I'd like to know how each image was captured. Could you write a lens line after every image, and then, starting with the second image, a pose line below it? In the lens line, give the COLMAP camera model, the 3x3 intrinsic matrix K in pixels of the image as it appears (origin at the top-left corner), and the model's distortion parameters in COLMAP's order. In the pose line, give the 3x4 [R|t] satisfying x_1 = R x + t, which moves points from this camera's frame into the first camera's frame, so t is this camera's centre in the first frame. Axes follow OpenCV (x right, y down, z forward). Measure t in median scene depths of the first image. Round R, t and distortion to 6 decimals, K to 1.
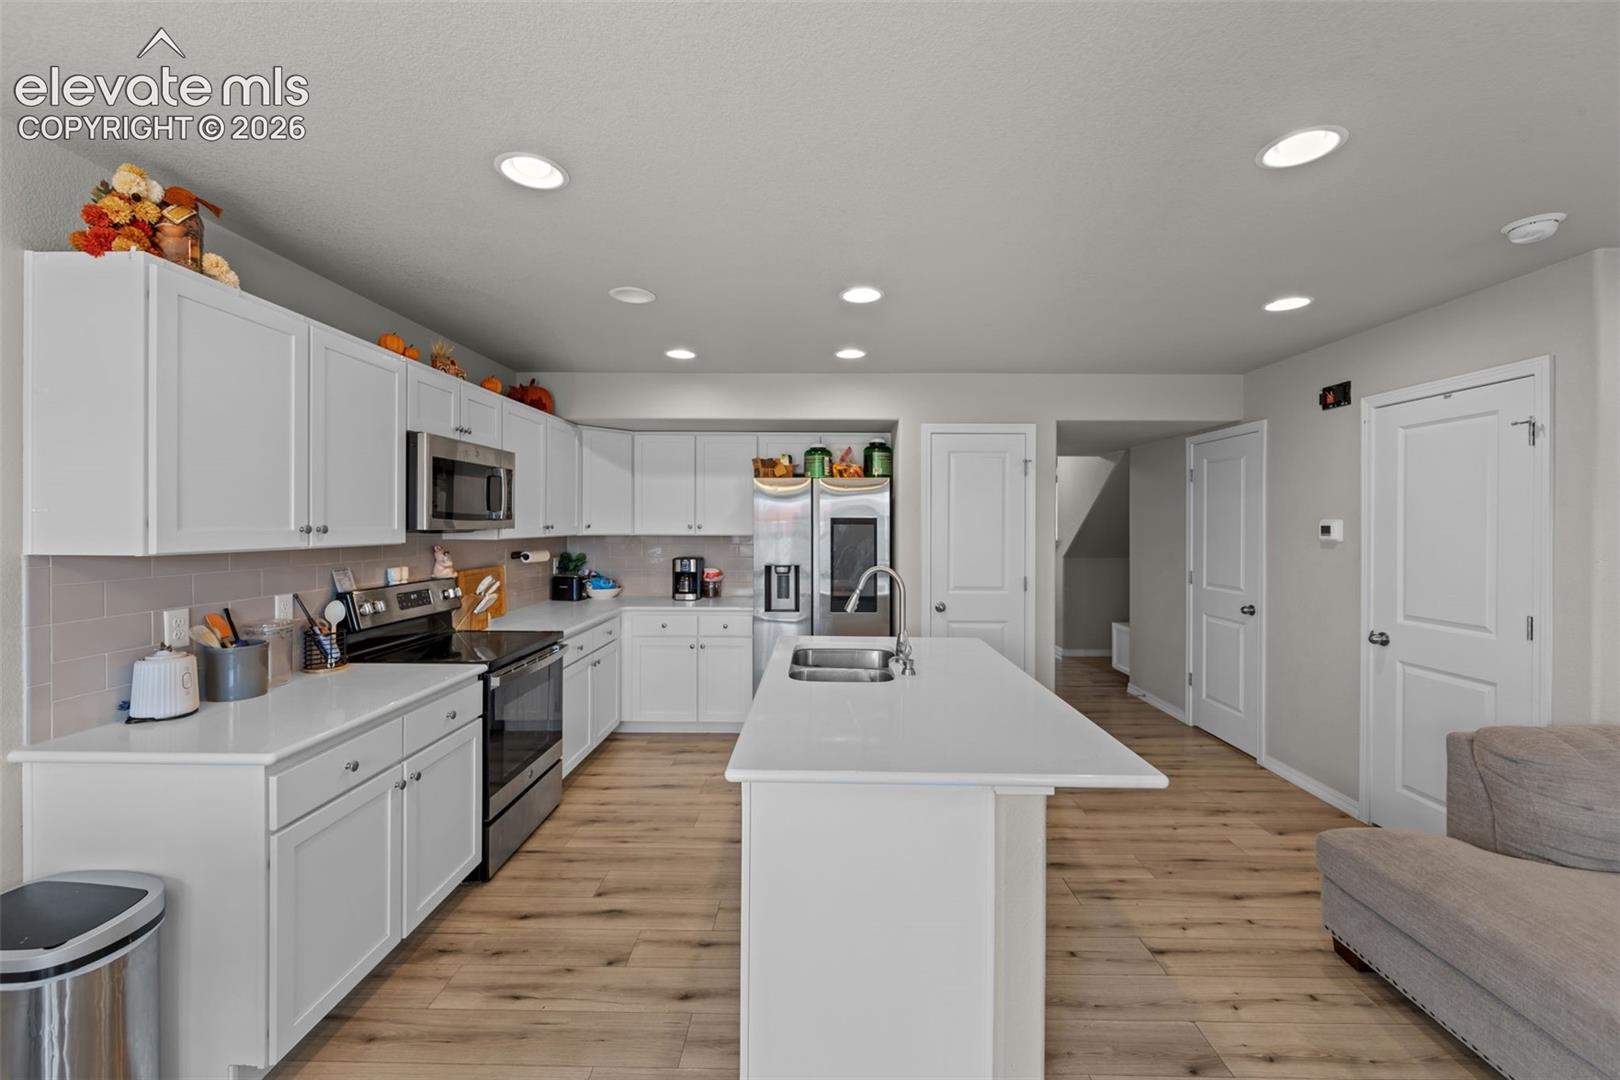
lens RADIAL K [[641.8, 0, 813.8], [0, 641.8, 527.1], [0, 0, 1]] dist [-0.000742, 0.000092]
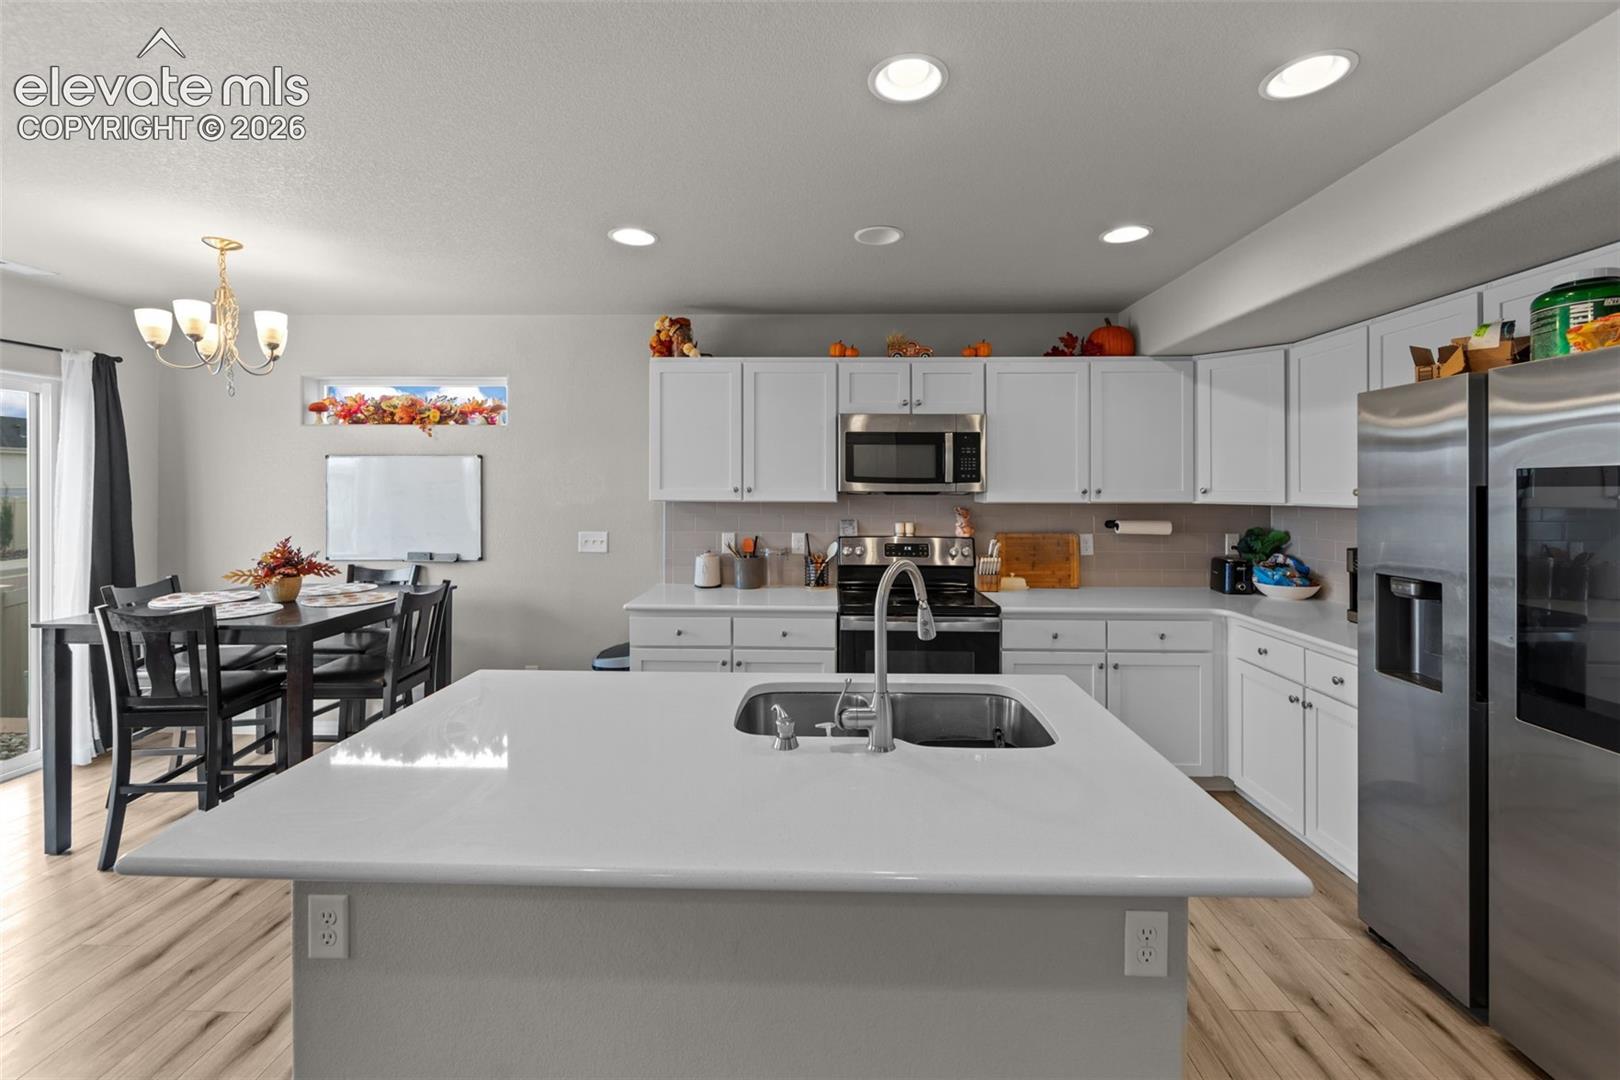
lens RADIAL K [[654.8, 0, 821.2], [0, 654.8, 487.1], [0, 0, 1]] dist [-0.001008, -0.000085]
pose [[-0.011968, -0.005346, -0.999914, 0.630264], [-0.008178, 0.999953, -0.005248, 0.003054], [0.999895, 0.008115, -0.012012, 0.905285]]
